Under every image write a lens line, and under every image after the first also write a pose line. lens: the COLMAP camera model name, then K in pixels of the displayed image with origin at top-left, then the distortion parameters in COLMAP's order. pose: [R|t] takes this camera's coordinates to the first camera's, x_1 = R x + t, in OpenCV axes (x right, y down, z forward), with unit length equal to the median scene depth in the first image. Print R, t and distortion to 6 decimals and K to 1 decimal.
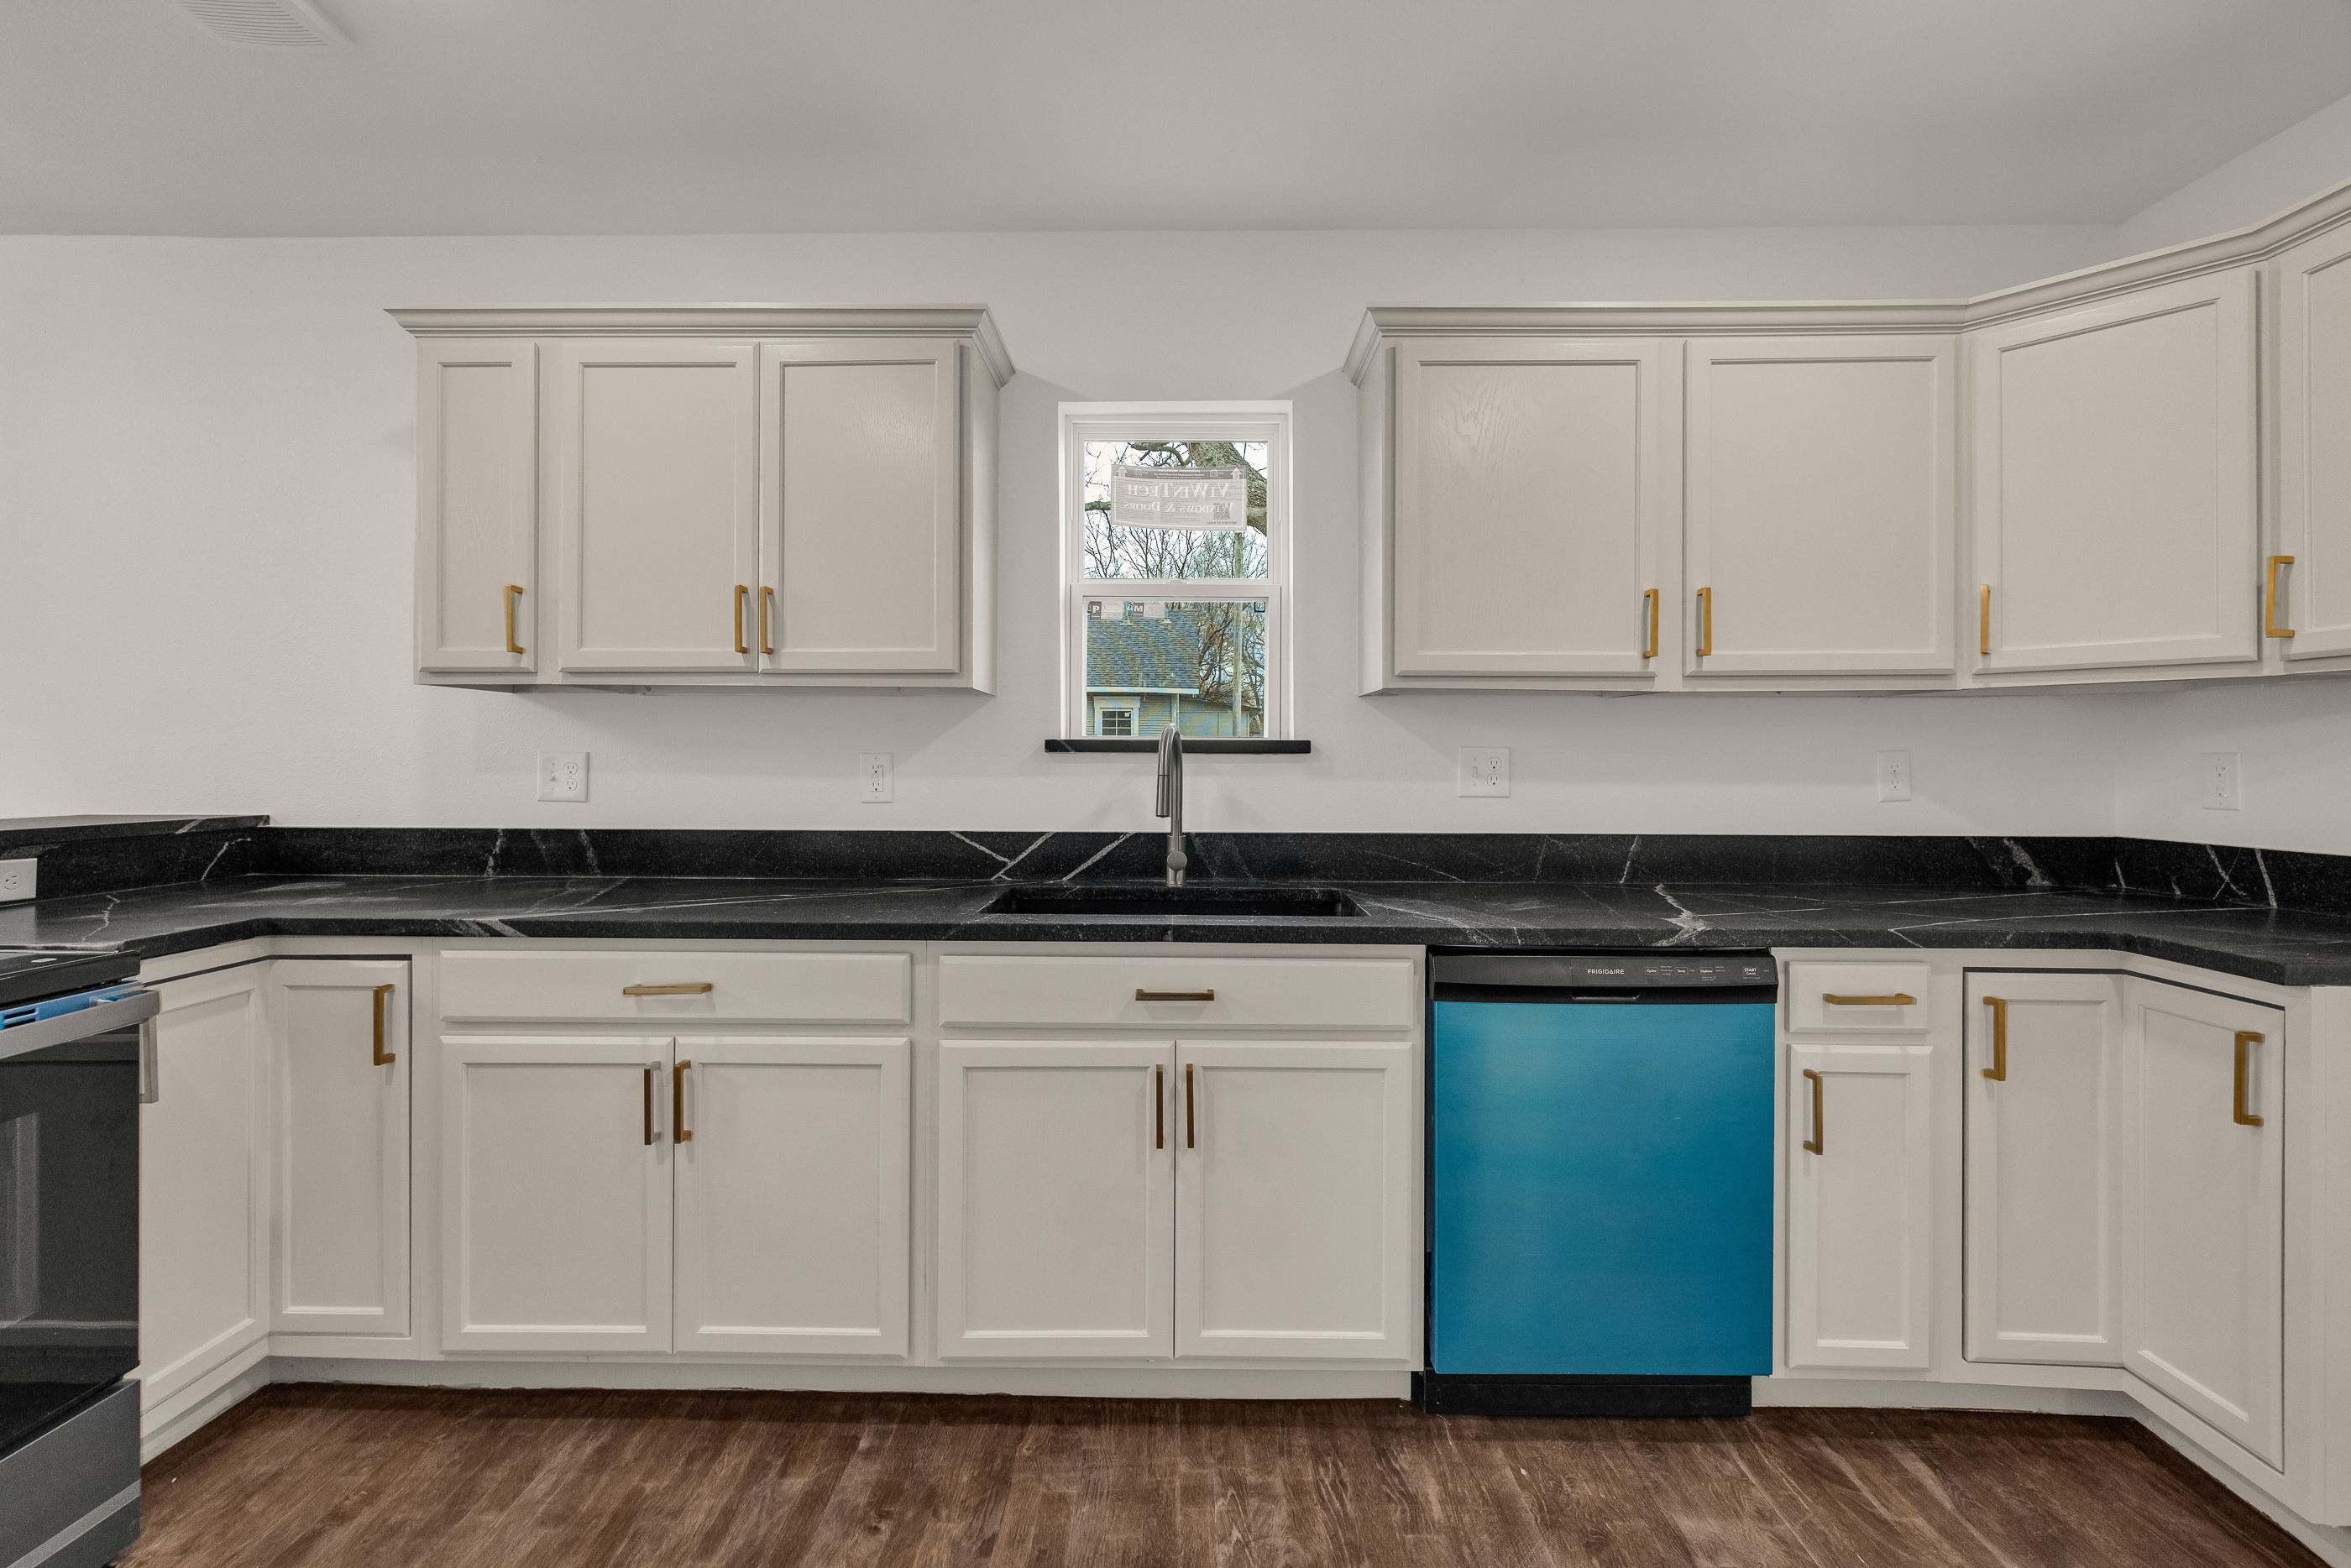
lens RADIAL K [[1009.1, 0, 1190.9], [0, 1009.1, 754.9], [0, 0, 1]] dist [0.003309, -0.001128]
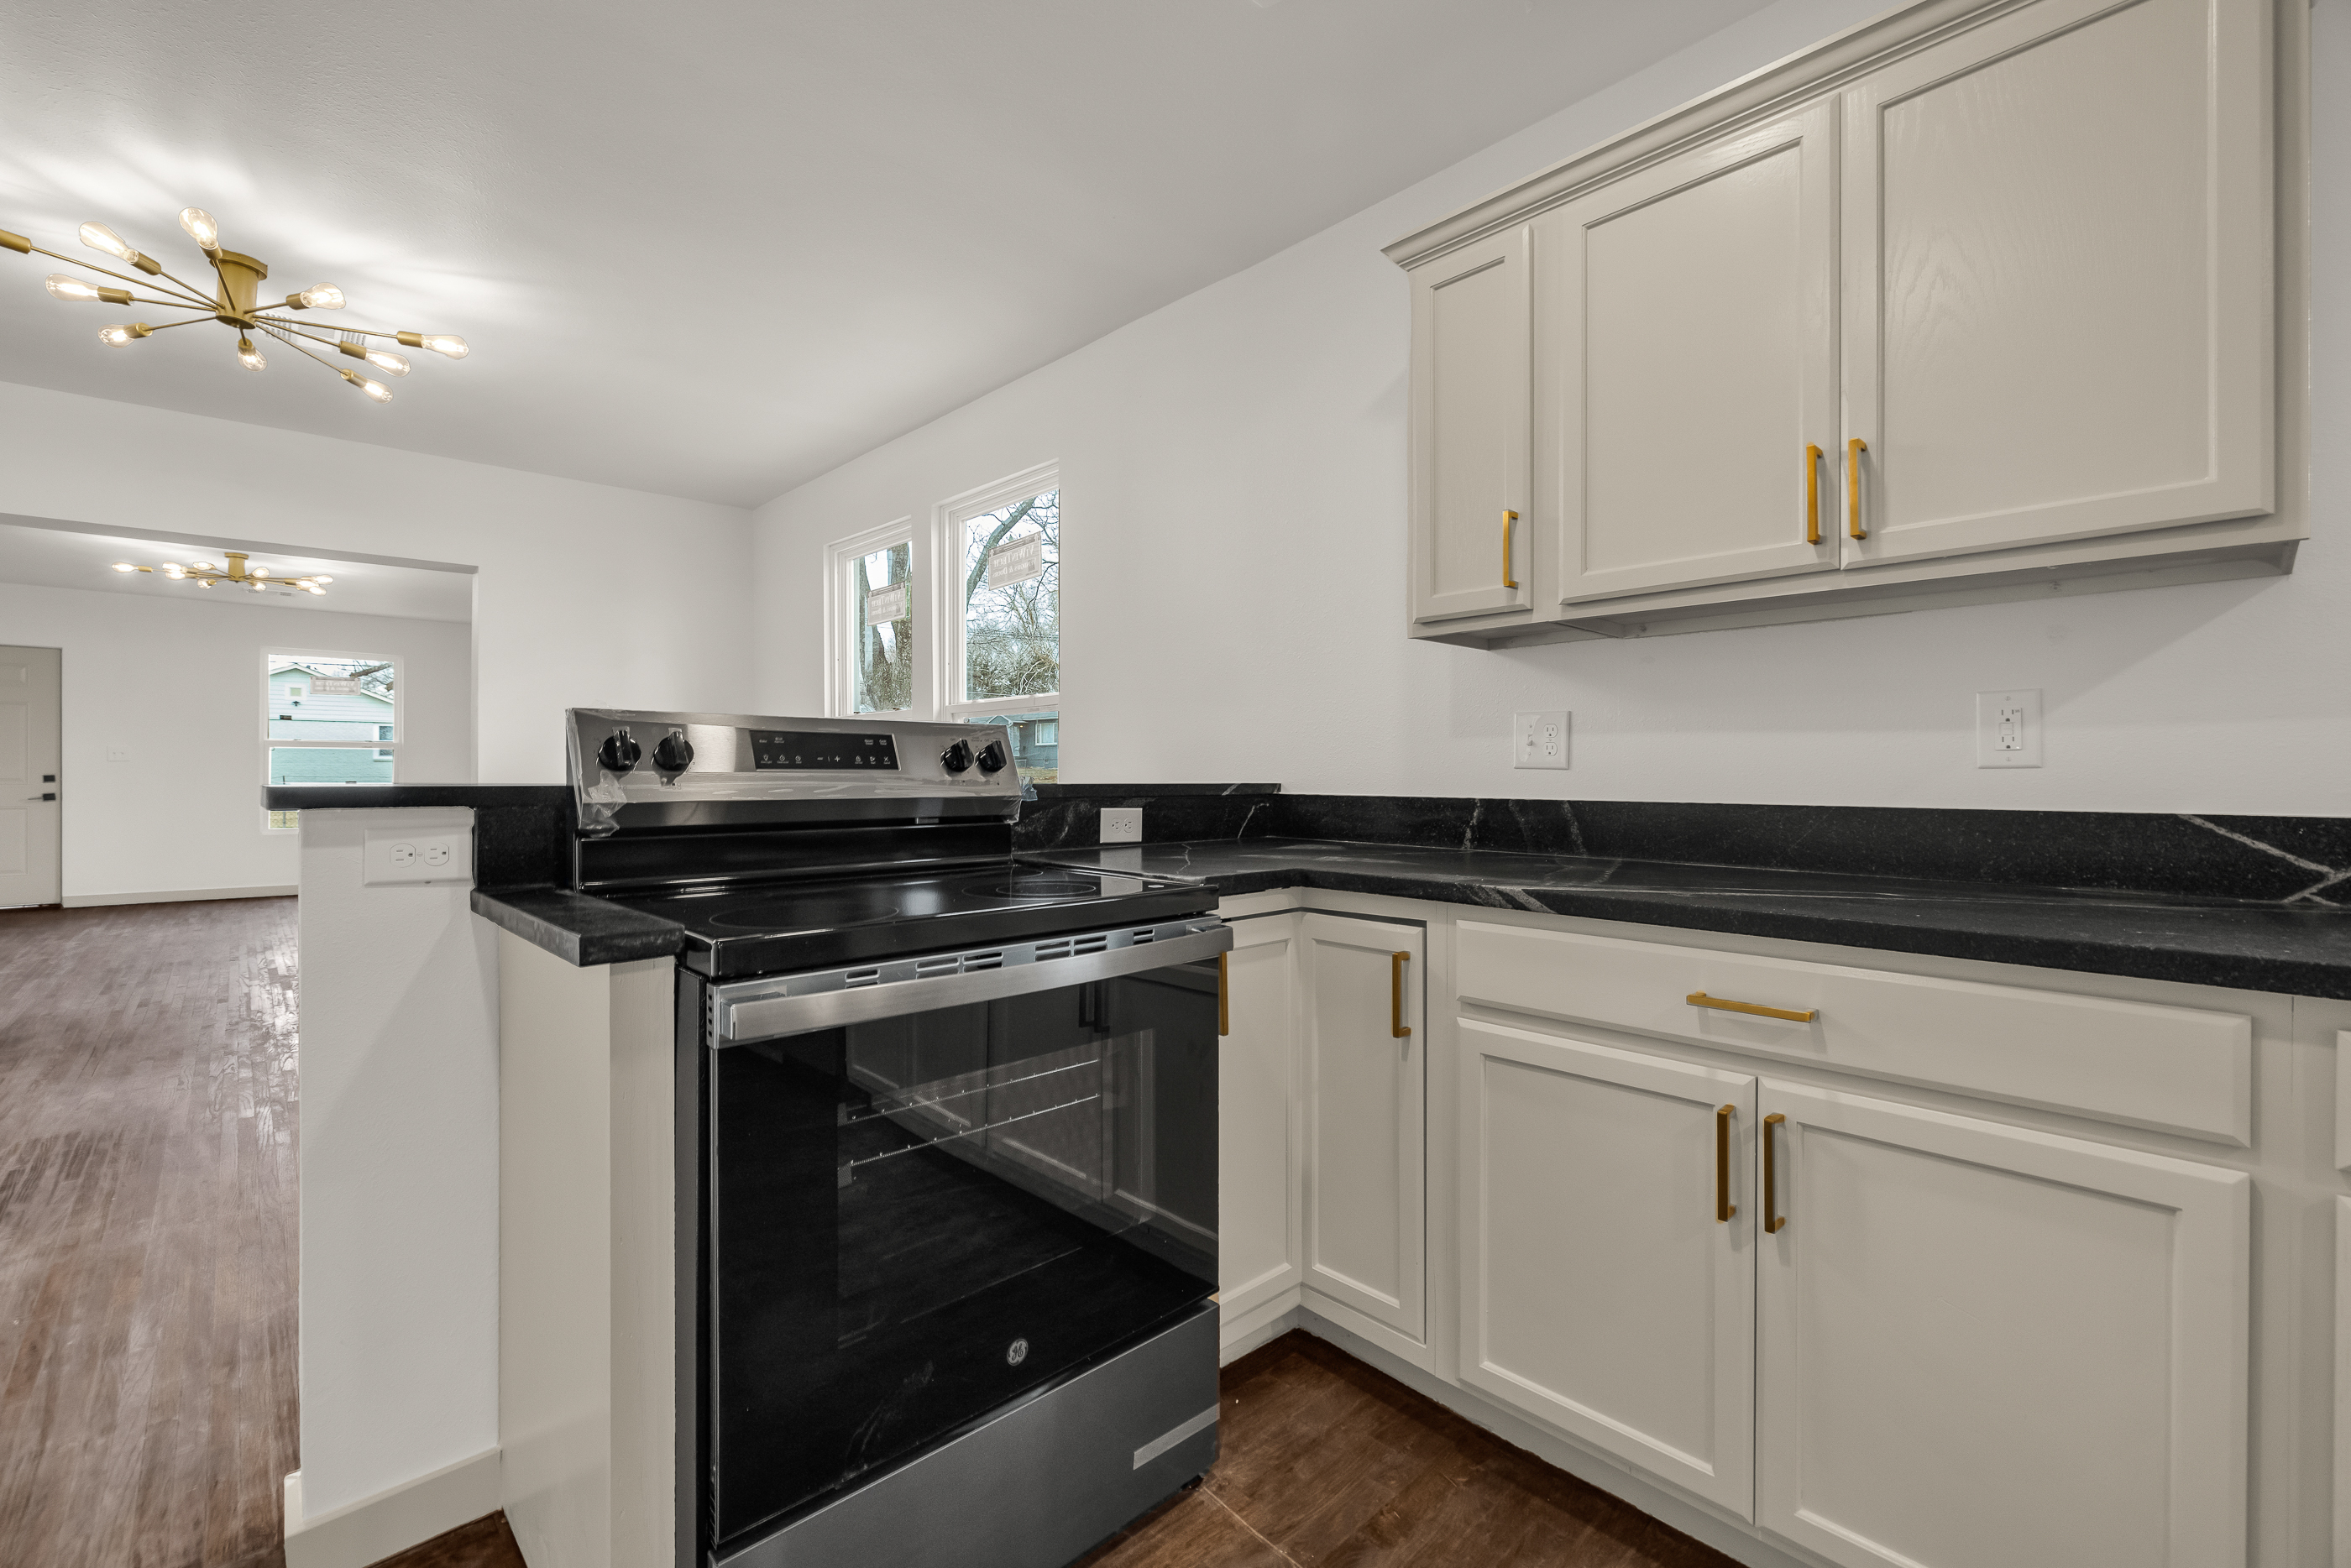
lens RADIAL K [[1009.1, 0, 1169.0], [0, 1009.1, 792.5], [0, 0, 1]] dist [0.003309, -0.001128]
pose [[0.692784, 0.011933, -0.721046, -0.288980], [-0.000131, 0.999865, 0.016422, 0.069899], [0.721145, -0.011282, 0.692693, 0.220269]]
